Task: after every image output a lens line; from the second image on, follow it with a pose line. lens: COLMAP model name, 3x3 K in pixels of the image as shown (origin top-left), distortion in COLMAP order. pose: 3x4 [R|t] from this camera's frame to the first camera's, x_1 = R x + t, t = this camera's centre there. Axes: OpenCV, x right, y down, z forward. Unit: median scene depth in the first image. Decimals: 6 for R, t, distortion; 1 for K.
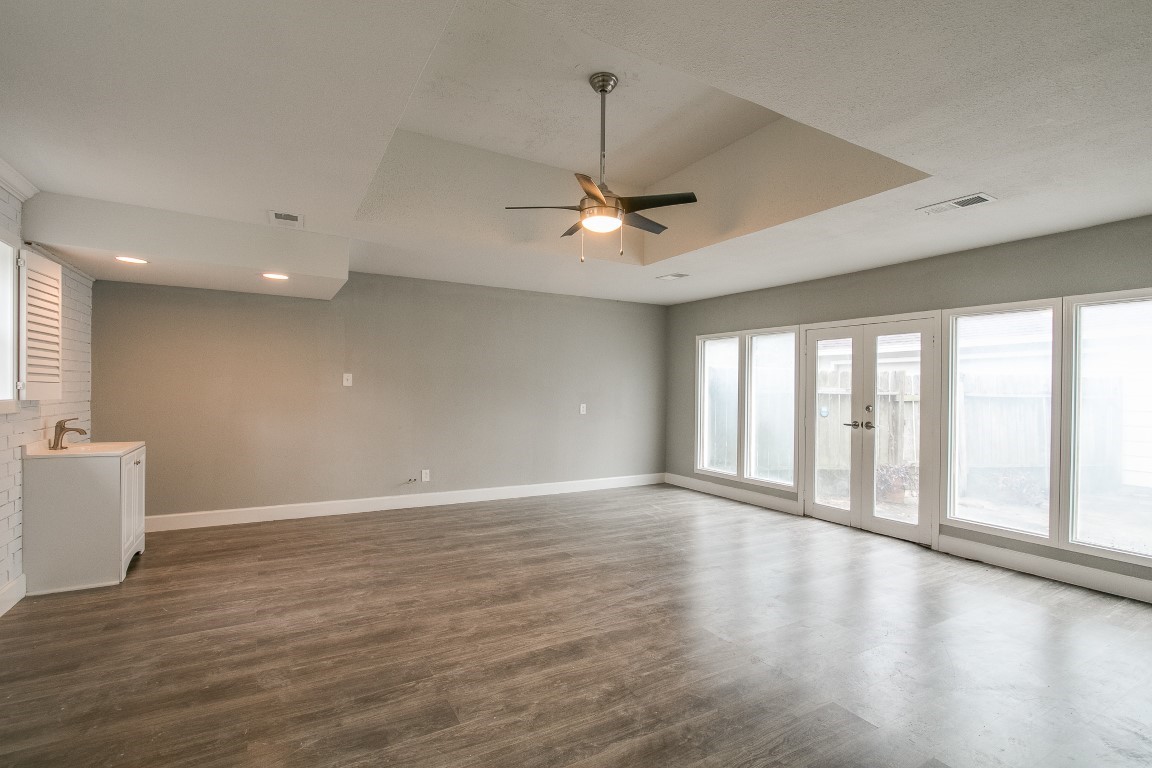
lens RADIAL K [[555.3, 0, 570.7], [0, 555.3, 387.4], [0, 0, 1]] dist [-0.011167, 0.000101]
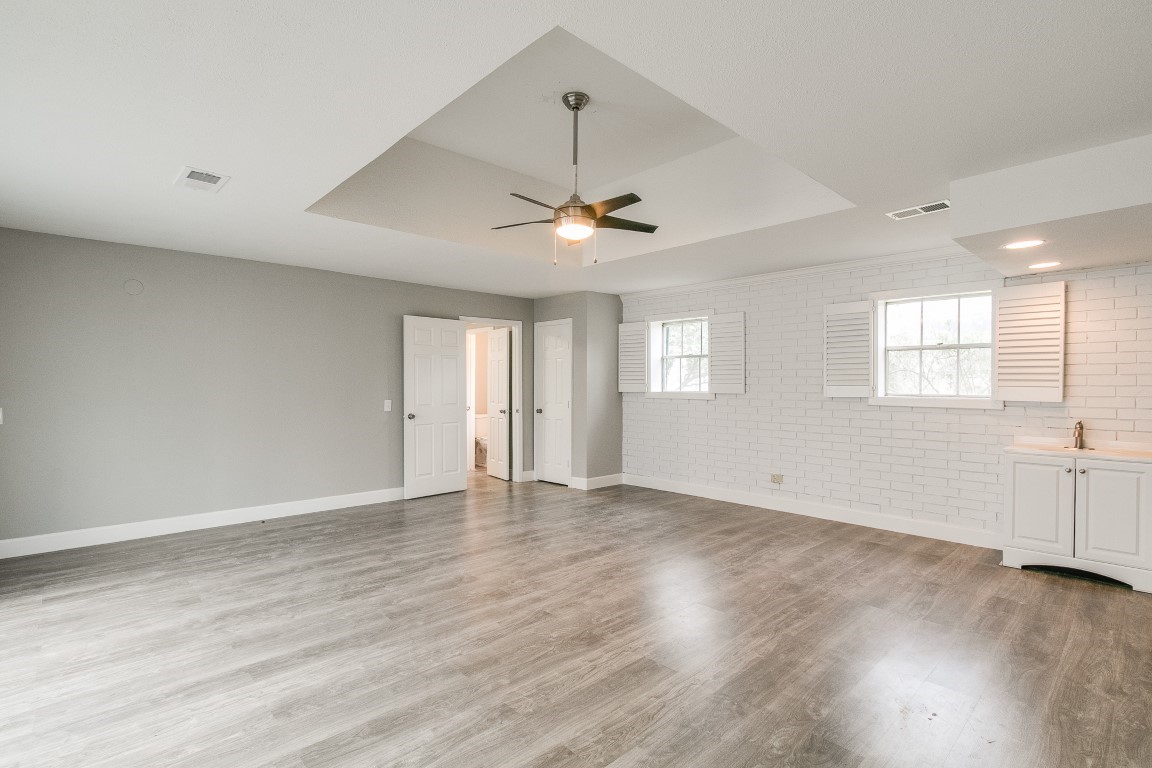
lens RADIAL K [[555.3, 0, 570.7], [0, 555.3, 387.4], [0, 0, 1]] dist [-0.011167, 0.000101]
pose [[-0.973367, -0.016531, -0.228656, 0.308978], [-0.016979, 0.999856, -0.000008, 0.013993], [0.228623, 0.003875, -0.973507, 2.073040]]
